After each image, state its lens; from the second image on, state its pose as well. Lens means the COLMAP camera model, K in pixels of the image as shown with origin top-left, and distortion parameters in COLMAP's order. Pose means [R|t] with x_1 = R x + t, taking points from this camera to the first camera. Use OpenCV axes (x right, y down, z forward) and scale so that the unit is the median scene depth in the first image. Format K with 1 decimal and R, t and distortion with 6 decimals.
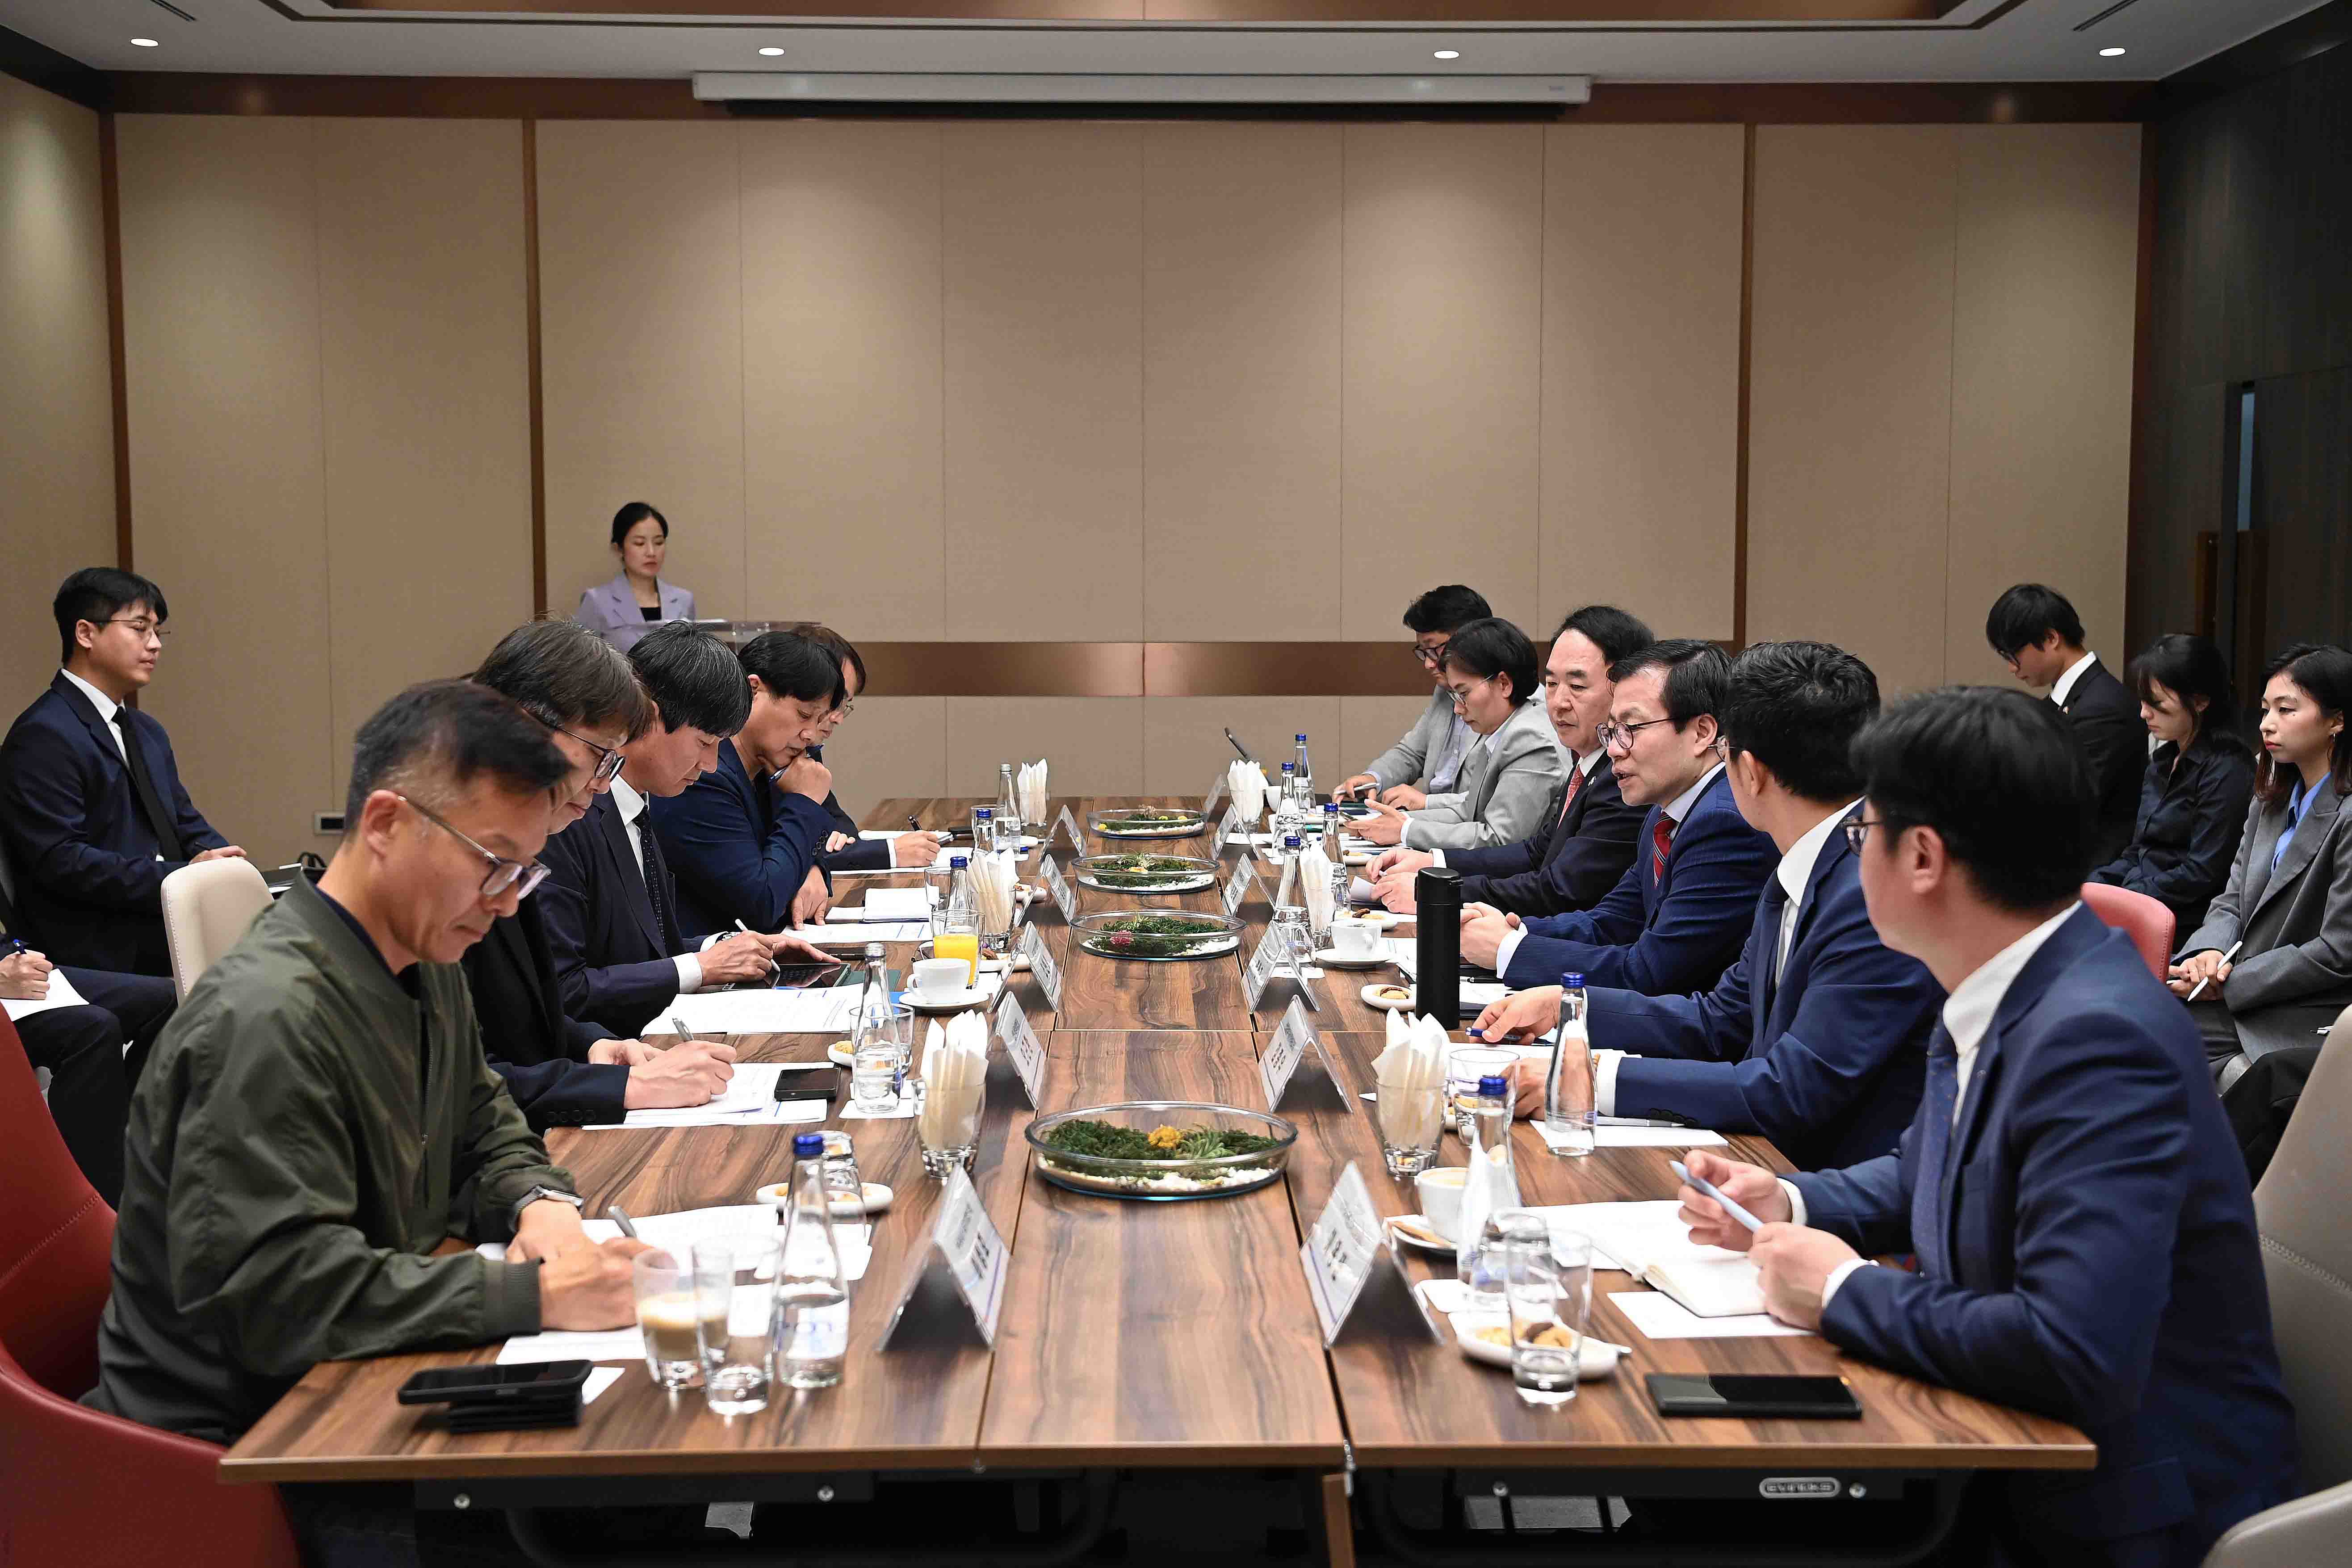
lens RADIAL K [[2415.7, 0, 1176.0], [0, 2415.7, 784.0], [0, 0, 1]] dist [-0.142189, 0.448765]
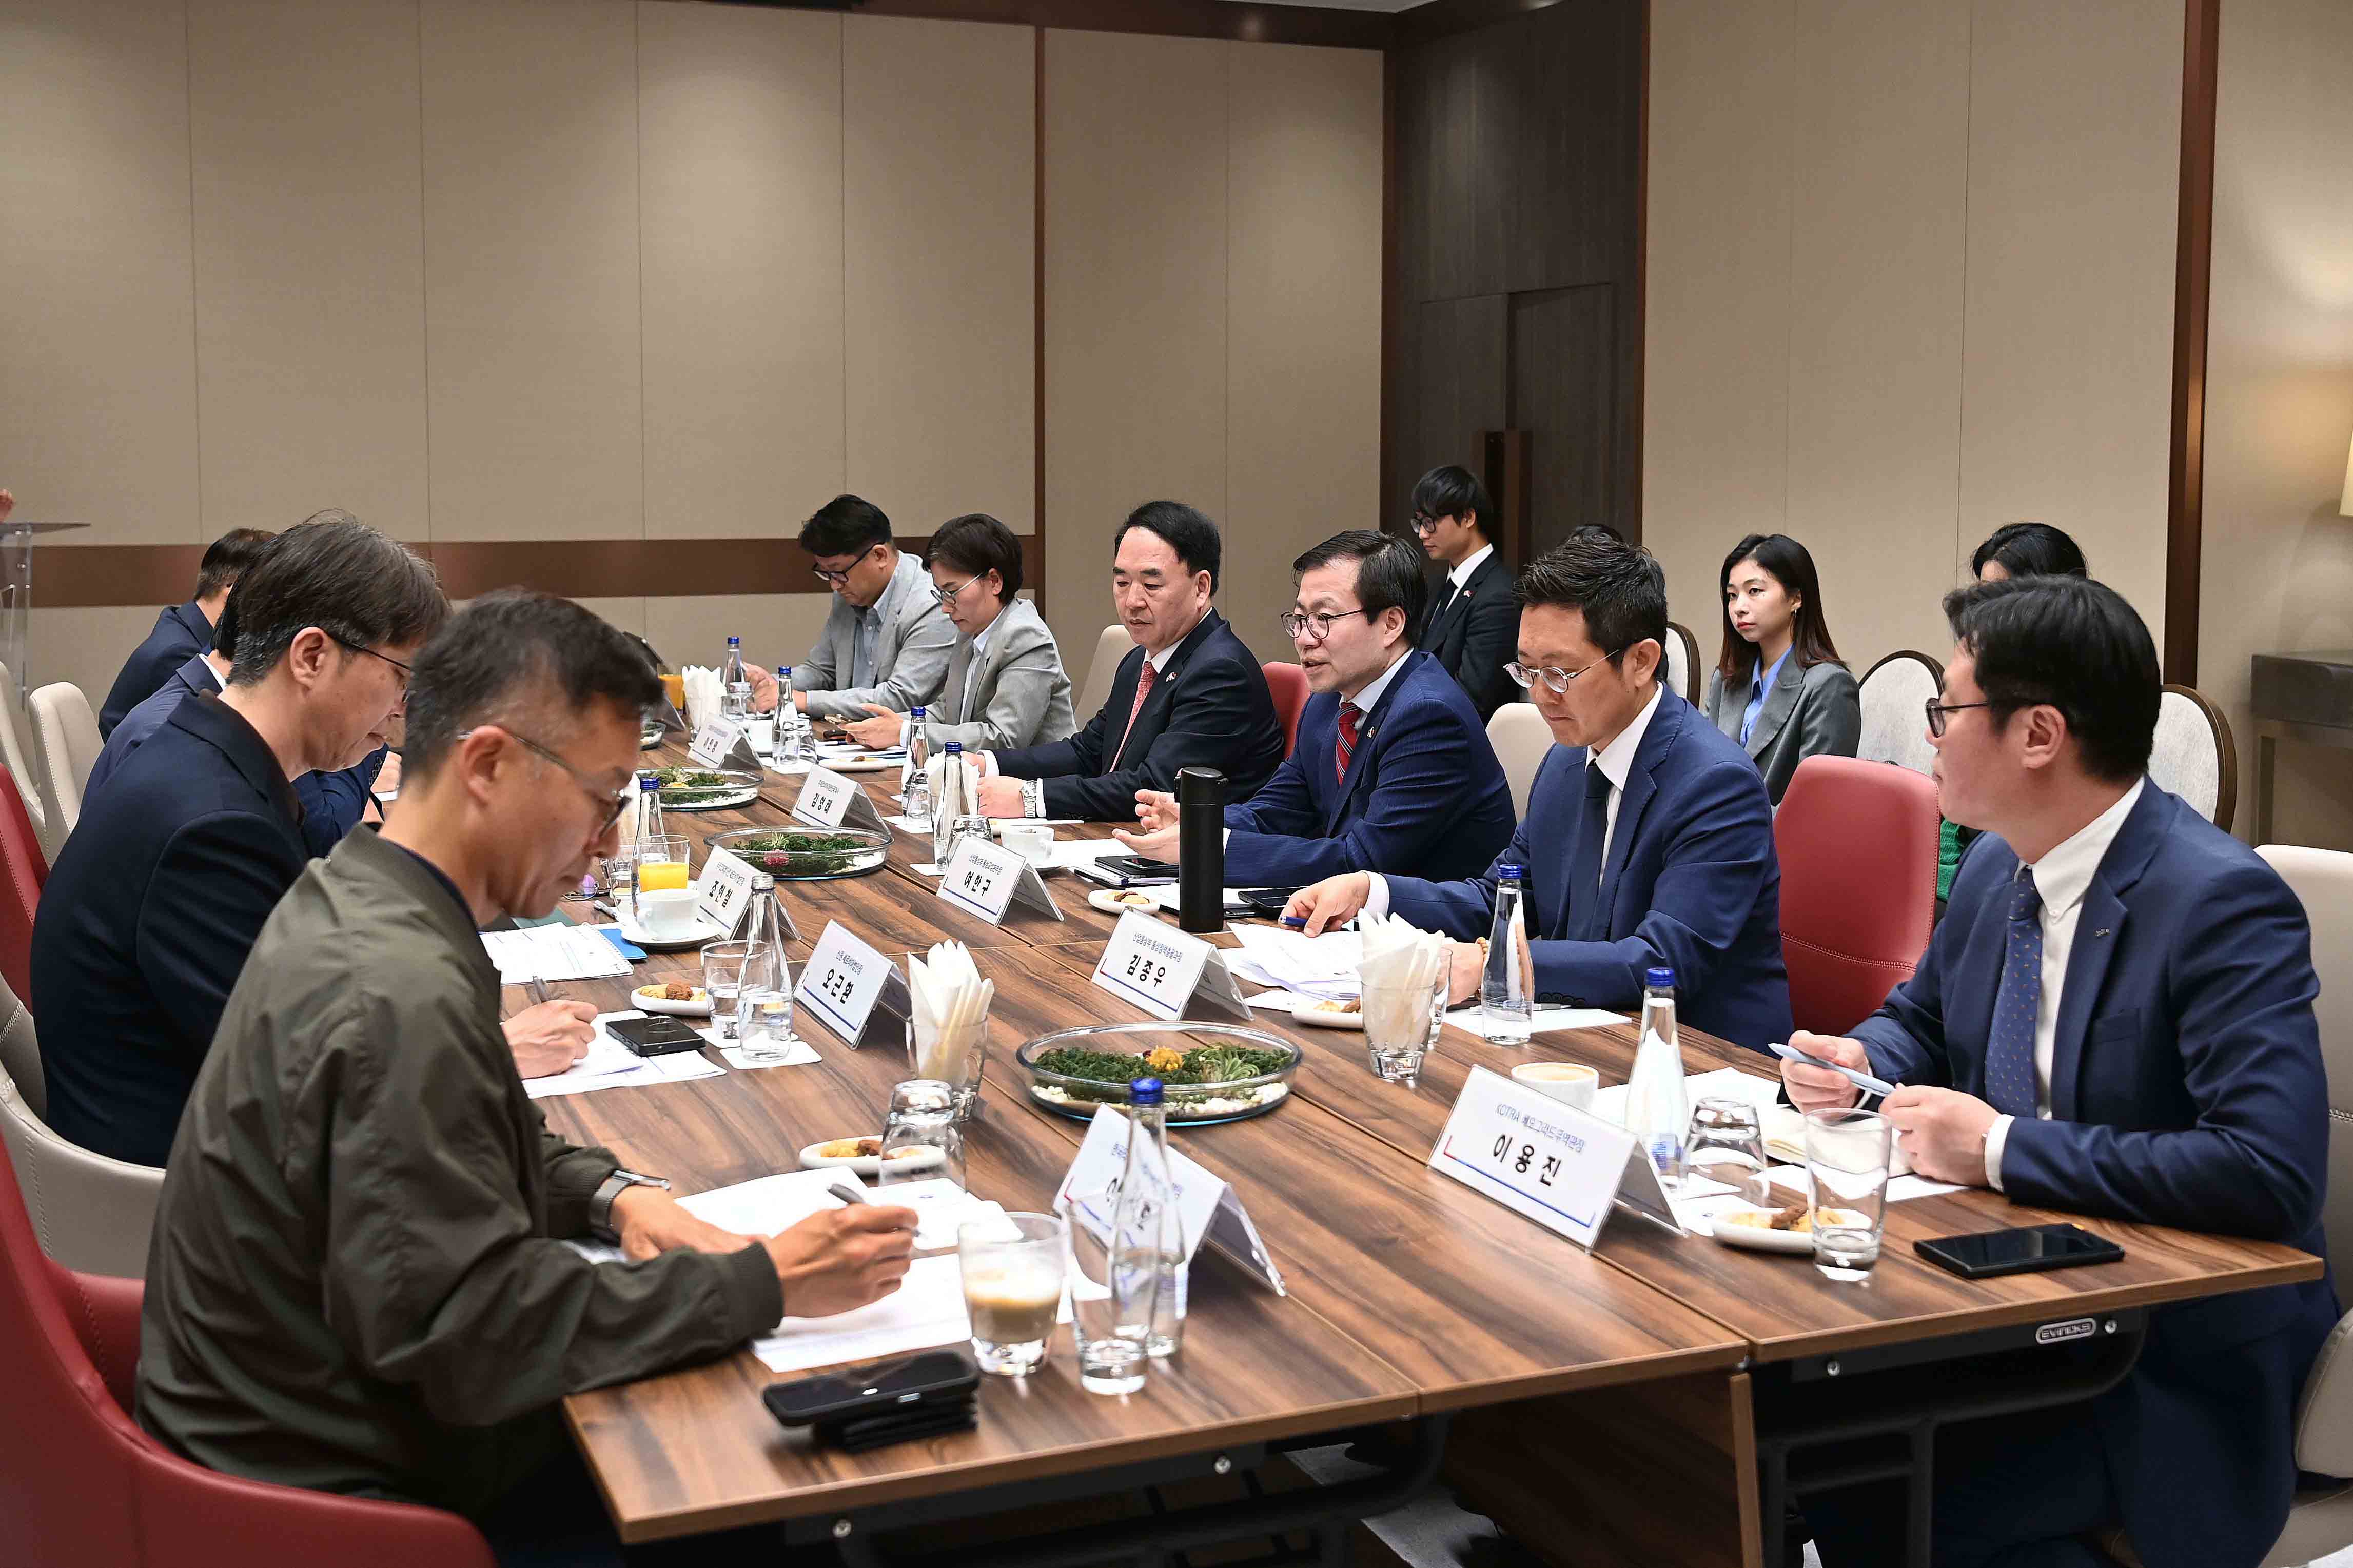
lens RADIAL K [[2448.3, 0, 1176.5], [0, 2448.3, 784.0], [0, 0, 1]] dist [-0.018341, -0.003711]
pose [[0.936454, -0.046429, 0.347706, -0.423721], [0.032099, 0.998385, 0.046864, -0.009747], [-0.349320, -0.032725, 0.936432, 0.118784]]
